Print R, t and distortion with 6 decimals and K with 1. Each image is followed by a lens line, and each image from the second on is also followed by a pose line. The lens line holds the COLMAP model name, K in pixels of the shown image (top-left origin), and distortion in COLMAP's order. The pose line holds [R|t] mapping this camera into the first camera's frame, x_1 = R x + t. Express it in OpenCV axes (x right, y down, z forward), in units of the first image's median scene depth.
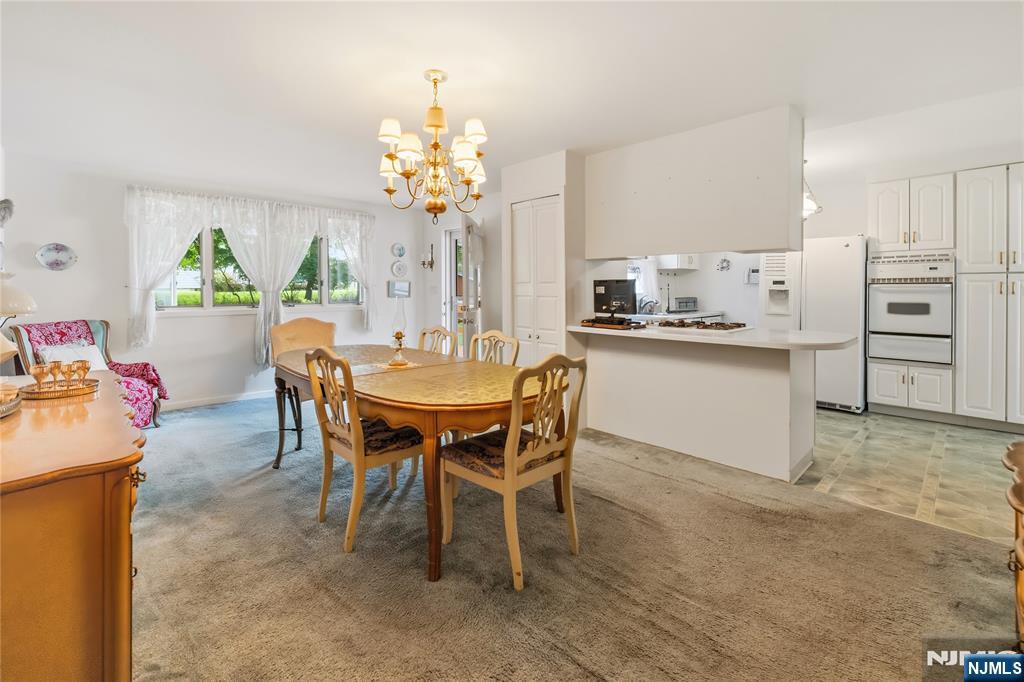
lens RADIAL K [[441.6, 0, 512.0], [0, 441.6, 290.8], [0, 0, 1]] dist [-0.000462, -0.000408]
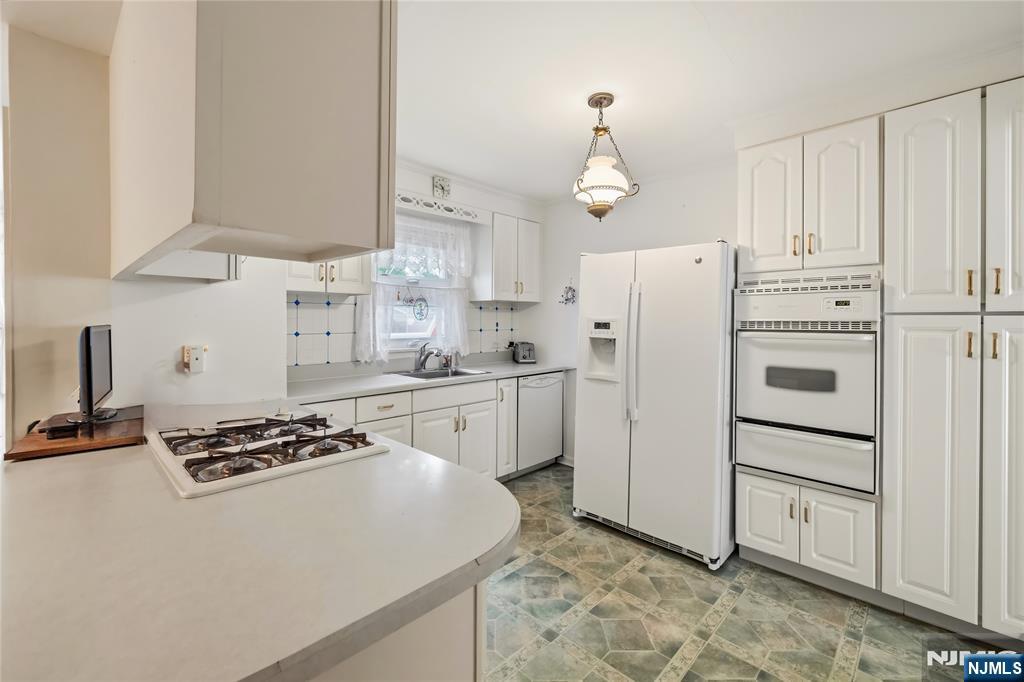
lens RADIAL K [[441.6, 0, 509.8], [0, 441.6, 320.8], [0, 0, 1]] dist [-0.000462, -0.000408]
pose [[0.999195, 0.003926, 0.039913, 0.537496], [-0.003813, 0.999988, -0.002923, -0.026949], [-0.039924, 0.002769, 0.999199, 0.492903]]
